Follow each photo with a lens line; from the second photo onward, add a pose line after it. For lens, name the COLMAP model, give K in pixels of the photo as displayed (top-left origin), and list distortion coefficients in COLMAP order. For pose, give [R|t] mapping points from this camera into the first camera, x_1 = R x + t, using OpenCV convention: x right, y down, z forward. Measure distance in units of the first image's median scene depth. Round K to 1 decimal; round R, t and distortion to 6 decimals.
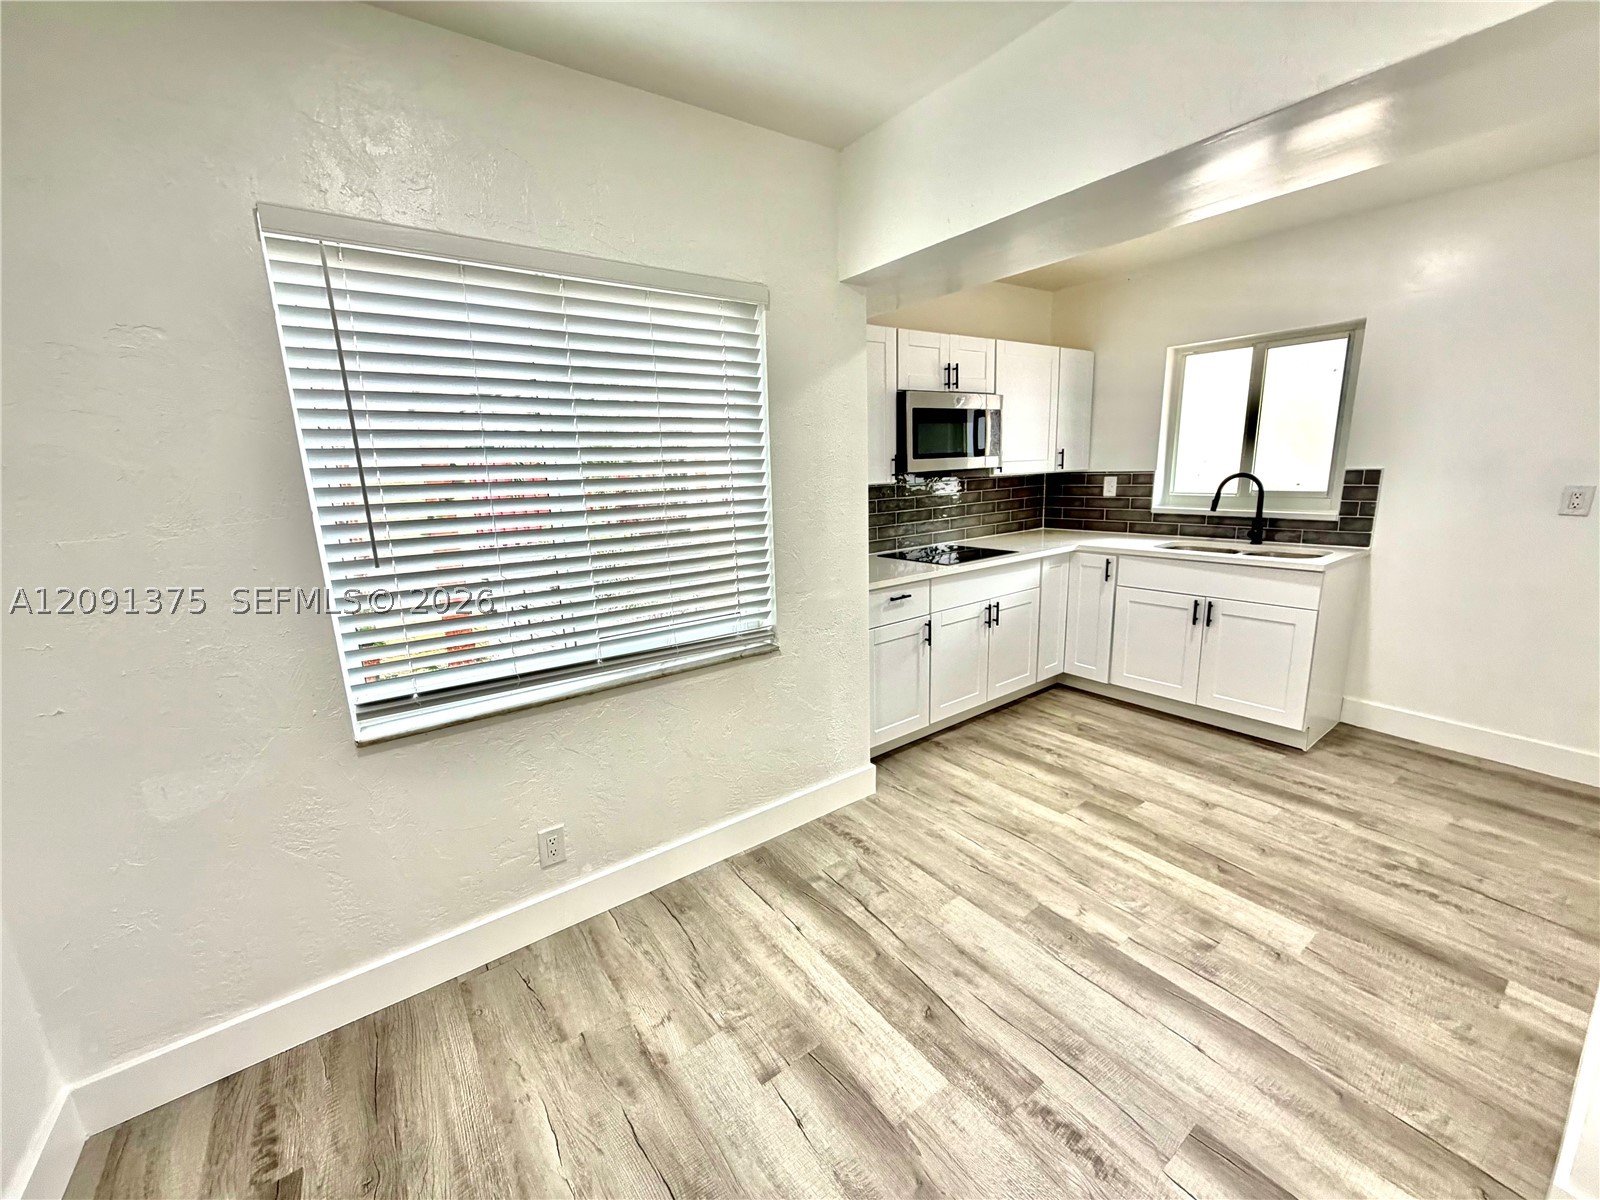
lens RADIAL K [[638.1, 0, 794.1], [0, 638.1, 598.8], [0, 0, 1]] dist [-0.000601, 0.000284]
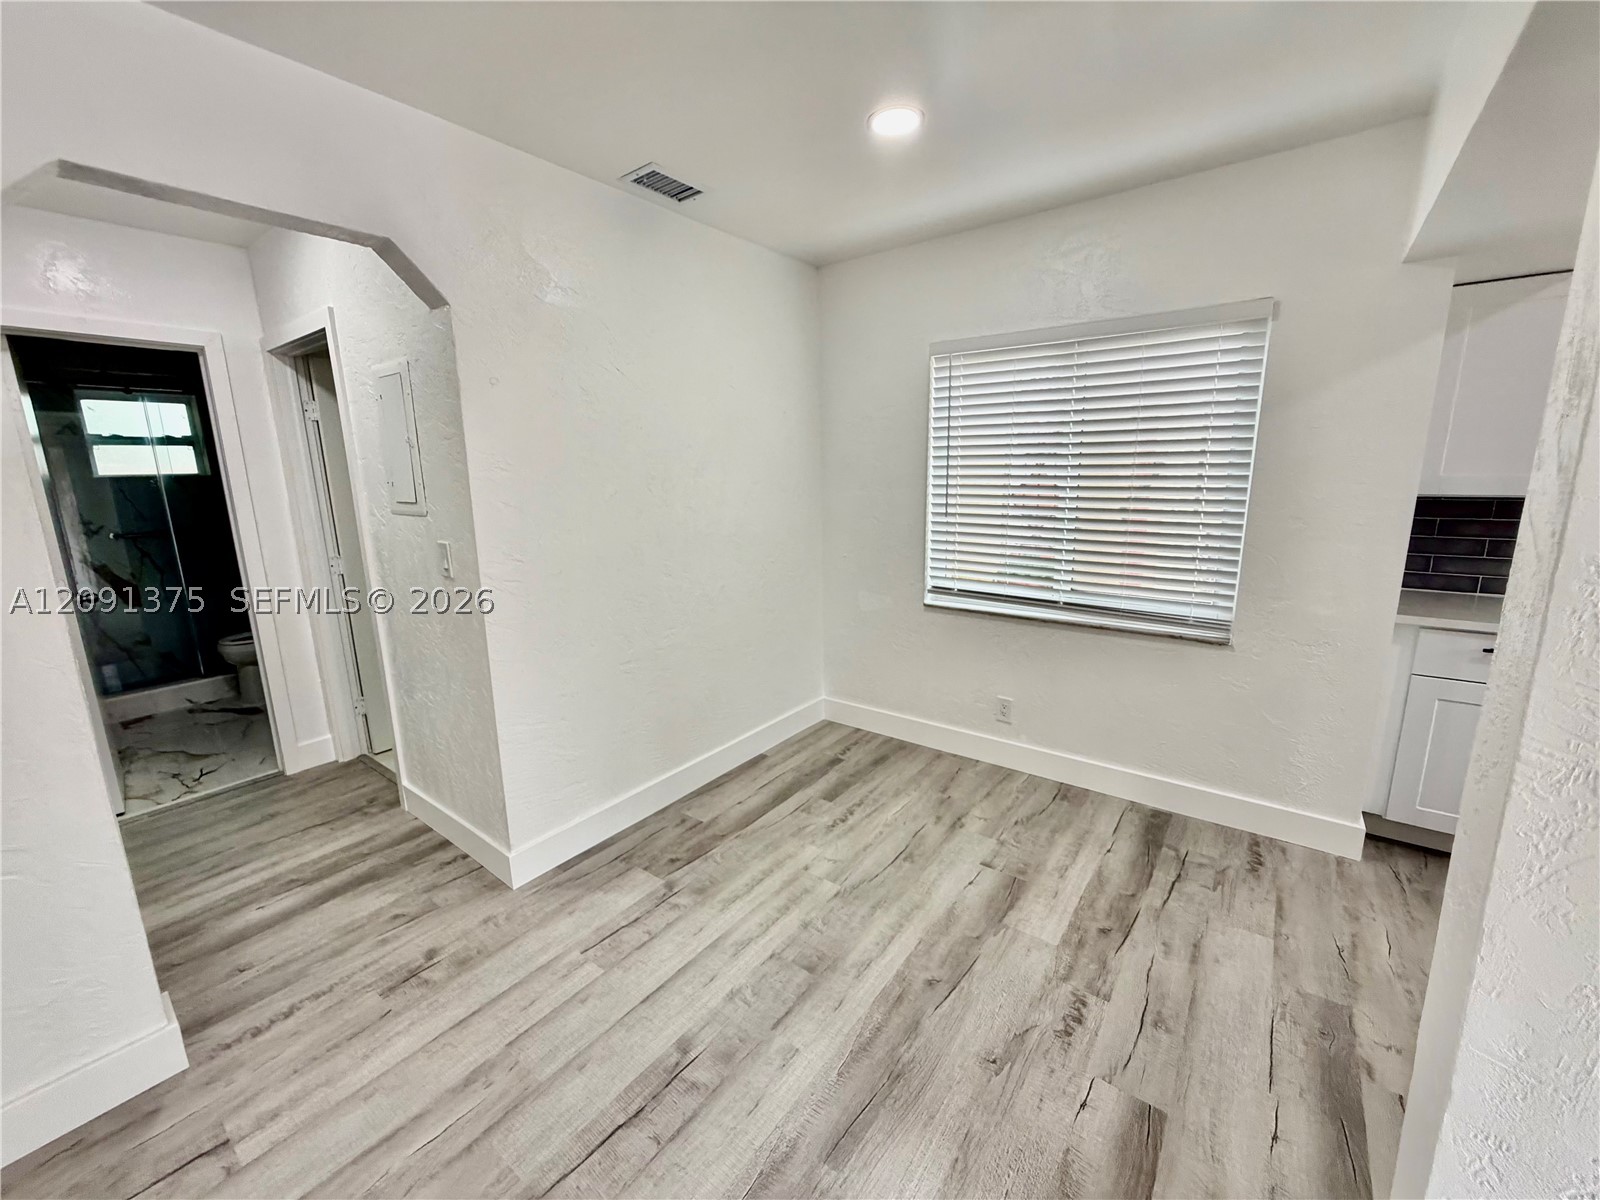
lens RADIAL K [[638.1, 0, 794.1], [0, 638.1, 598.8], [0, 0, 1]] dist [-0.000601, 0.000284]
pose [[0.292612, 0.226130, -0.929109, 0.924392], [-0.190010, 0.966011, 0.175269, -0.052765], [0.937163, 0.125254, 0.325634, -0.025201]]
